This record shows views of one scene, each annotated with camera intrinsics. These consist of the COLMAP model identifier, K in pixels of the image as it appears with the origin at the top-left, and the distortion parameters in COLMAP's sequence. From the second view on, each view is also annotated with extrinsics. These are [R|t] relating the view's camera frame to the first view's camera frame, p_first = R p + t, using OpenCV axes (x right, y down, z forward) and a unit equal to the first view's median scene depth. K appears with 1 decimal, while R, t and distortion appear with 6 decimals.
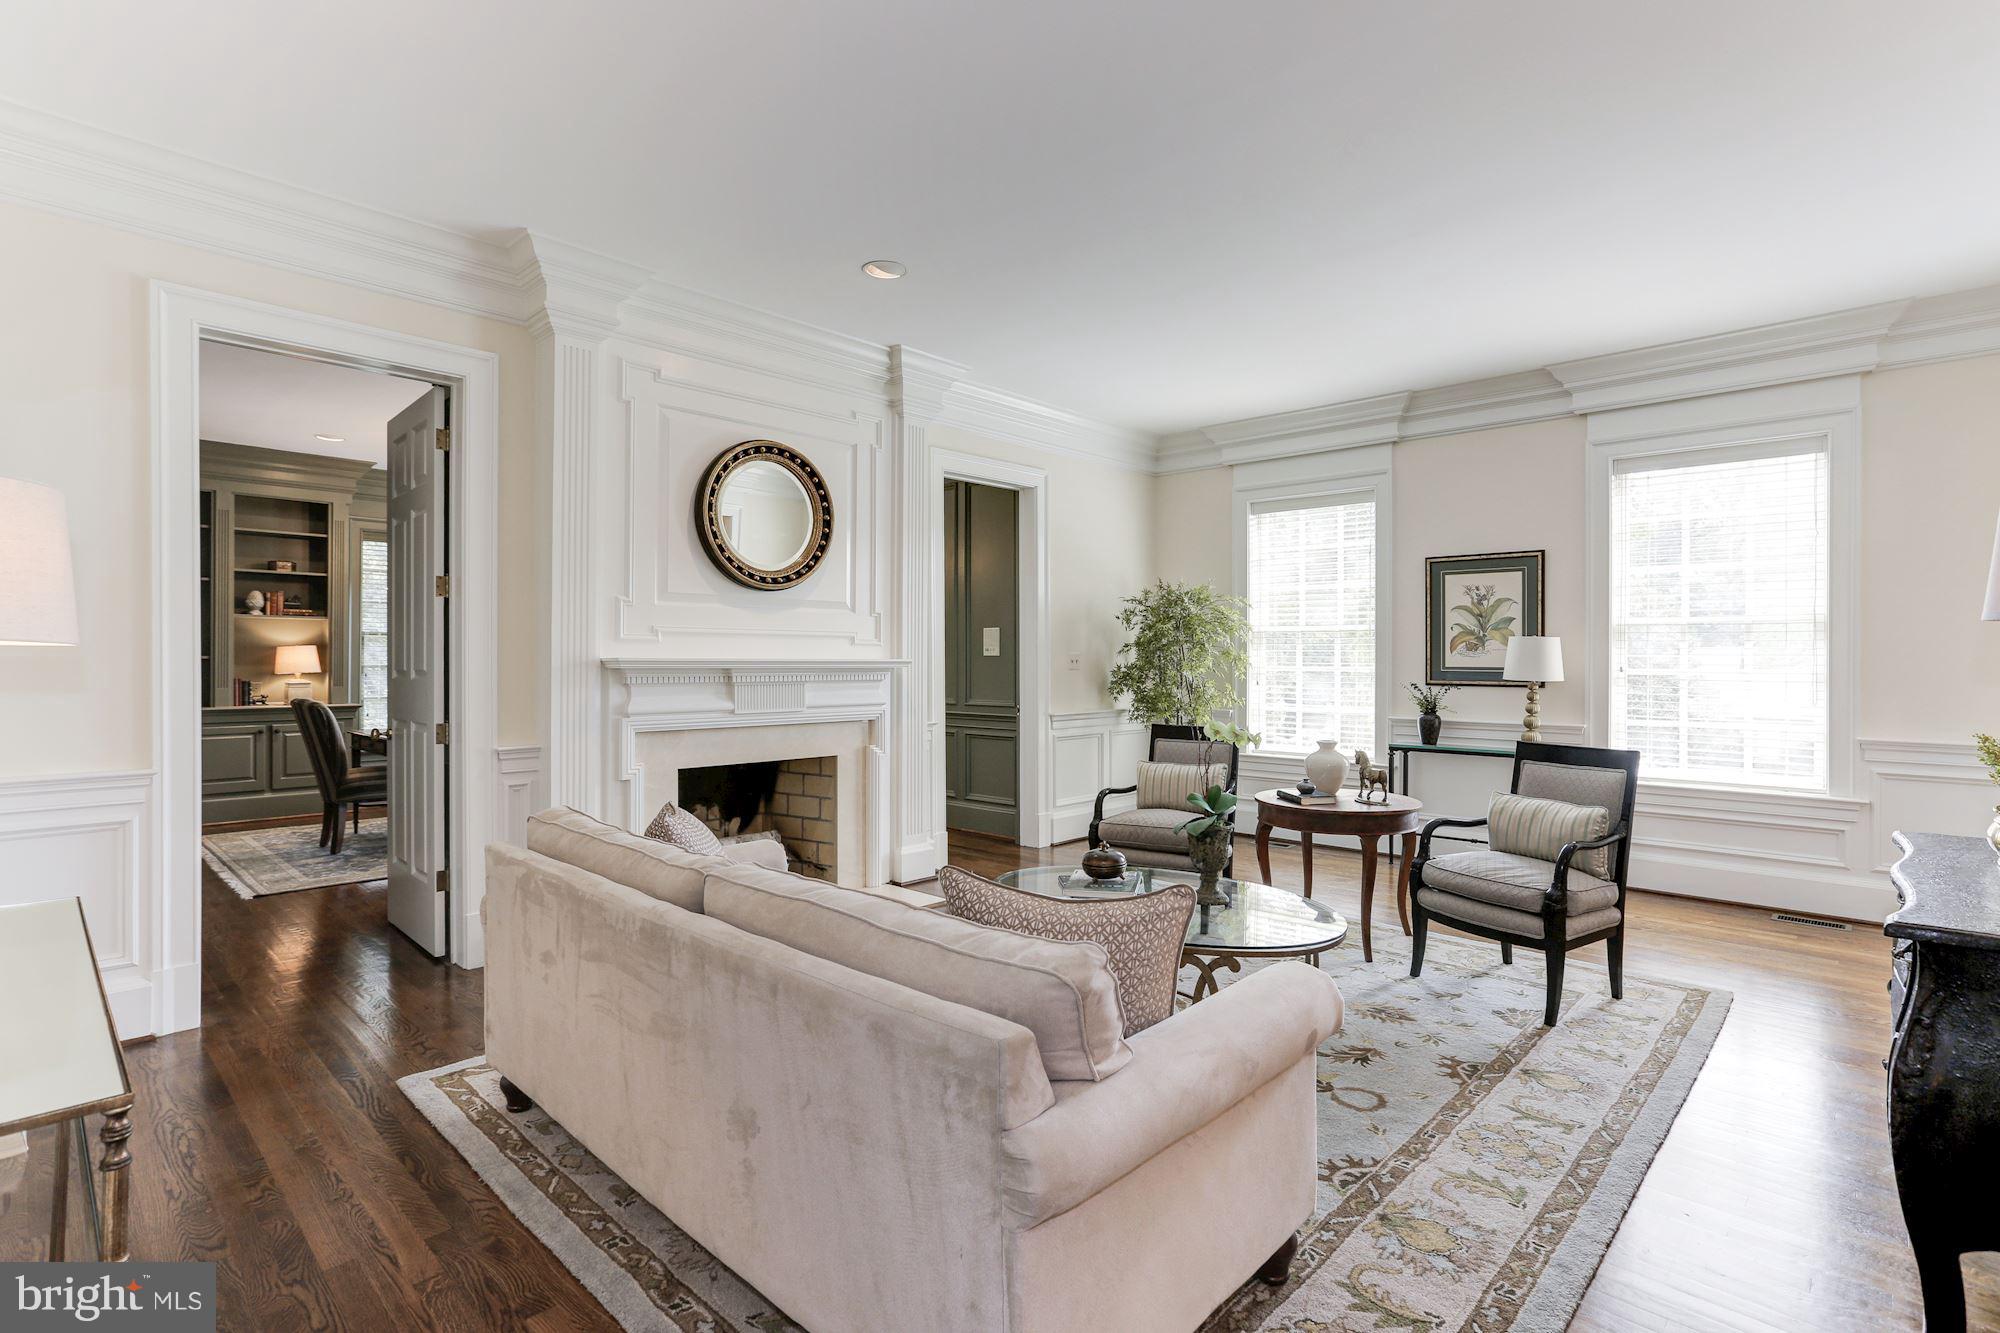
lens RADIAL K [[959.6, 0, 1005.7], [0, 959.6, 661.7], [0, 0, 1]] dist [-0.018672, 0.000885]
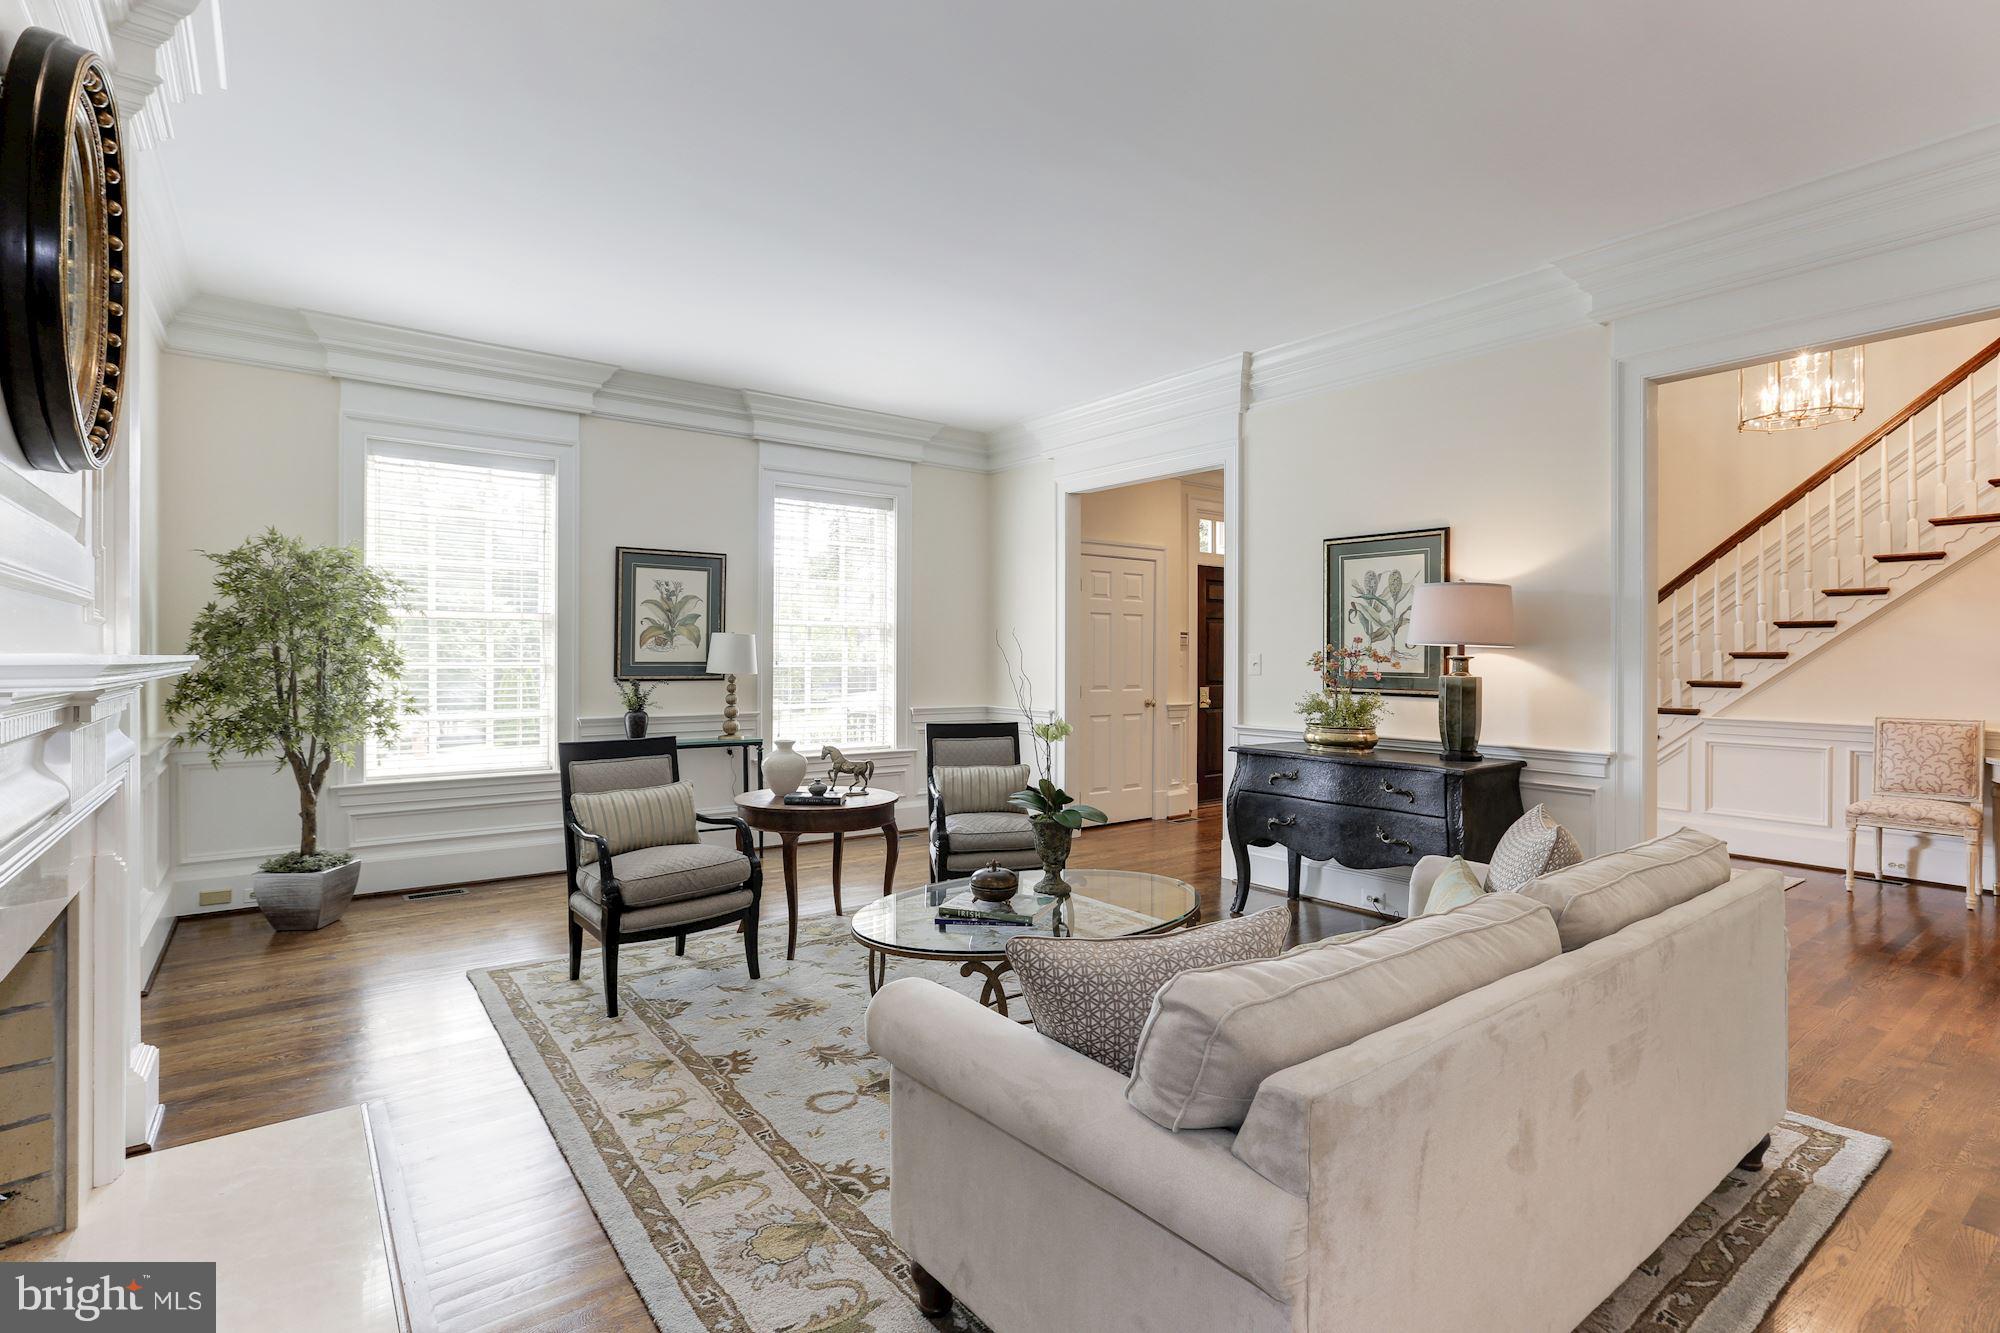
lens RADIAL K [[959.6, 0, 1005.7], [0, 959.6, 661.7], [0, 0, 1]] dist [-0.018672, 0.000885]
pose [[0.154219, -0.014396, 0.987932, -0.561310], [-0.004786, 0.999871, 0.015317, -0.014340], [-0.988025, -0.007090, 0.154130, 0.604455]]
